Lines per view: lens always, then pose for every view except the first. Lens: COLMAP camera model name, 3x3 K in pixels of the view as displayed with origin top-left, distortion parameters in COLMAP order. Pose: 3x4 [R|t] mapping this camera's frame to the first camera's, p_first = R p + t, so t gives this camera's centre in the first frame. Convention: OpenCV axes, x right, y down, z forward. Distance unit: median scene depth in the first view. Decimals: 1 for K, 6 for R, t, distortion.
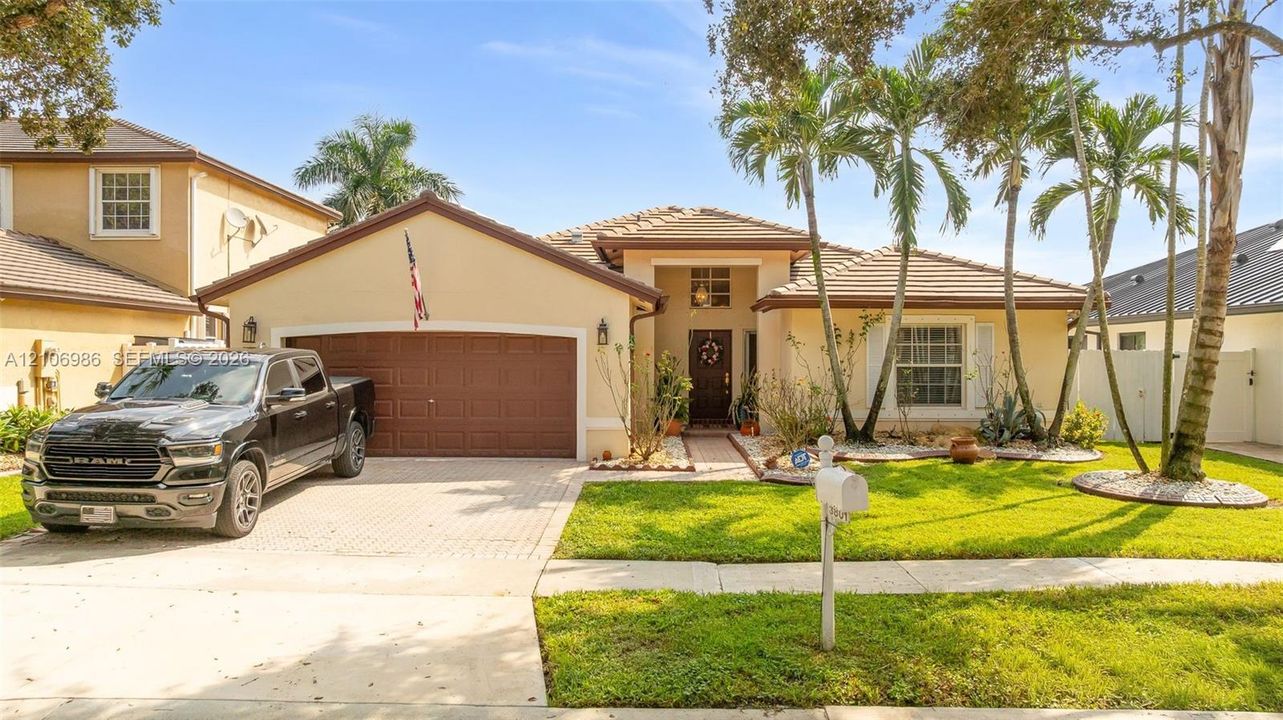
lens RADIAL K [[908.5, 0, 641.5], [0, 908.5, 360.0], [0, 0, 1]] dist [-0.030519, 0.035913]
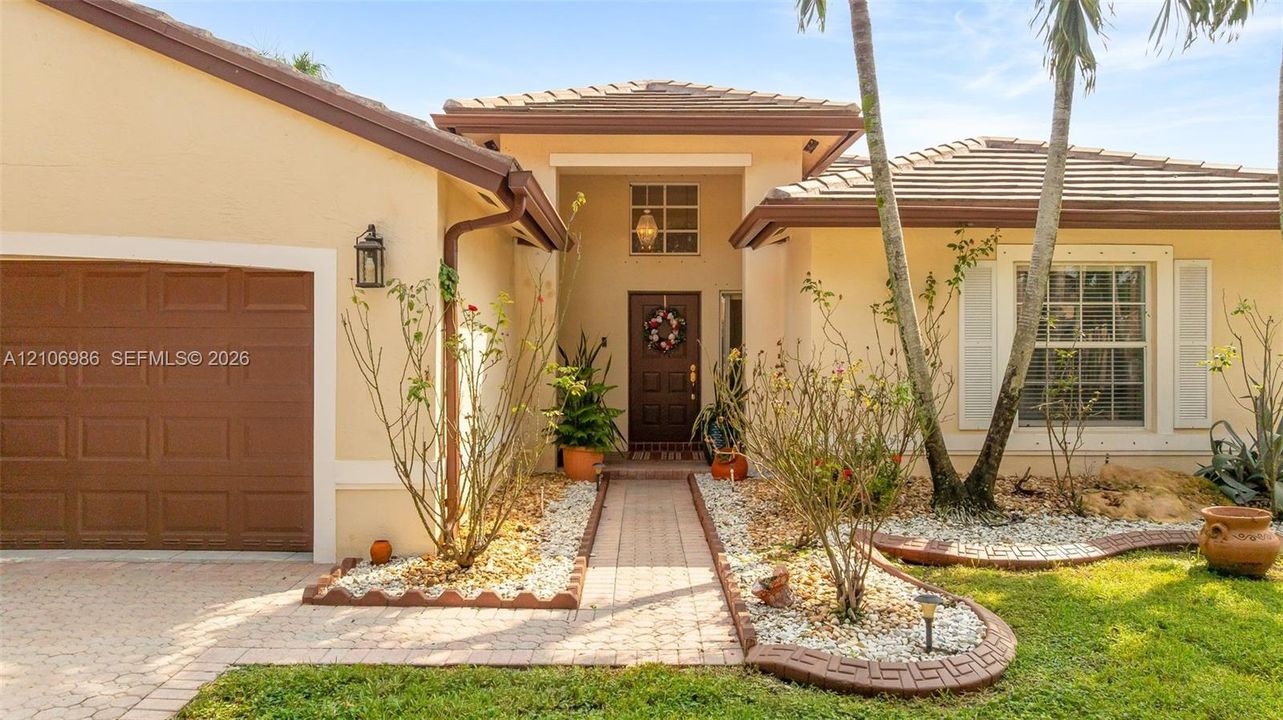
lens RADIAL K [[908.5, 0, 641.5], [0, 908.5, 360.0], [0, 0, 1]] dist [-0.030519, 0.035913]
pose [[0.999939, -0.000266, 0.011010, 0.068376], [0.000284, 0.999998, -0.001709, 0.015541], [-0.011010, 0.001712, 0.999938, 0.511963]]
